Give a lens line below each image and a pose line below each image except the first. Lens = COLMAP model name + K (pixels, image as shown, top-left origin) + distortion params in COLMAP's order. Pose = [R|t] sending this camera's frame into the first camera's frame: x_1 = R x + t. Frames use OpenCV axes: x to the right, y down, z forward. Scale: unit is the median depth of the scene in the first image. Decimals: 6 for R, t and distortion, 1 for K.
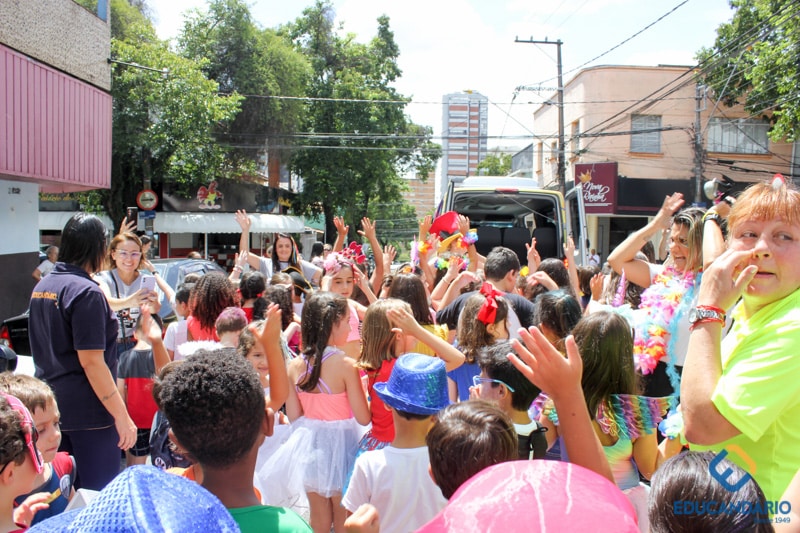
lens RADIAL K [[665.3, 0, 400.0], [0, 665.3, 266.5], [0, 0, 1]] dist [-0.000124, -0.000062]
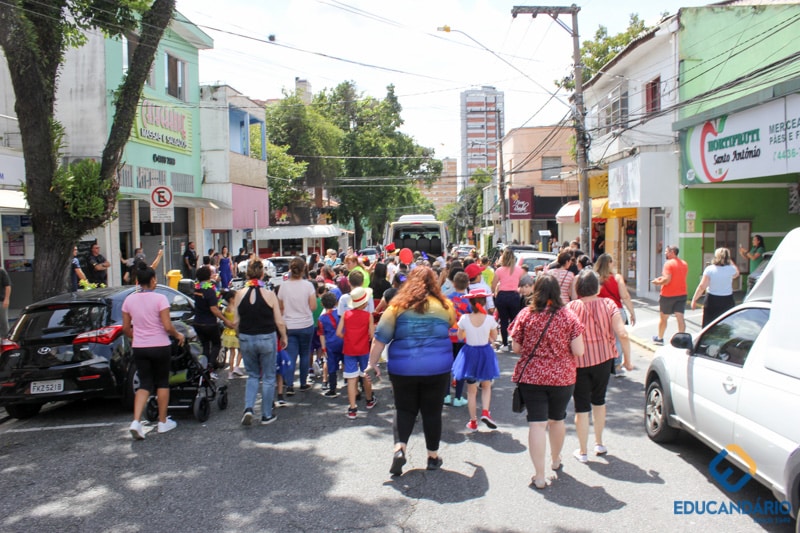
lens RADIAL K [[665.3, 0, 400.0], [0, 665.3, 266.5], [0, 0, 1]] dist [-0.000124, -0.000062]
pose [[0.998446, -0.033457, -0.044566, 0.059009], [0.034092, 0.999326, 0.013575, 0.003108], [0.044082, -0.015073, 0.998914, -0.556086]]
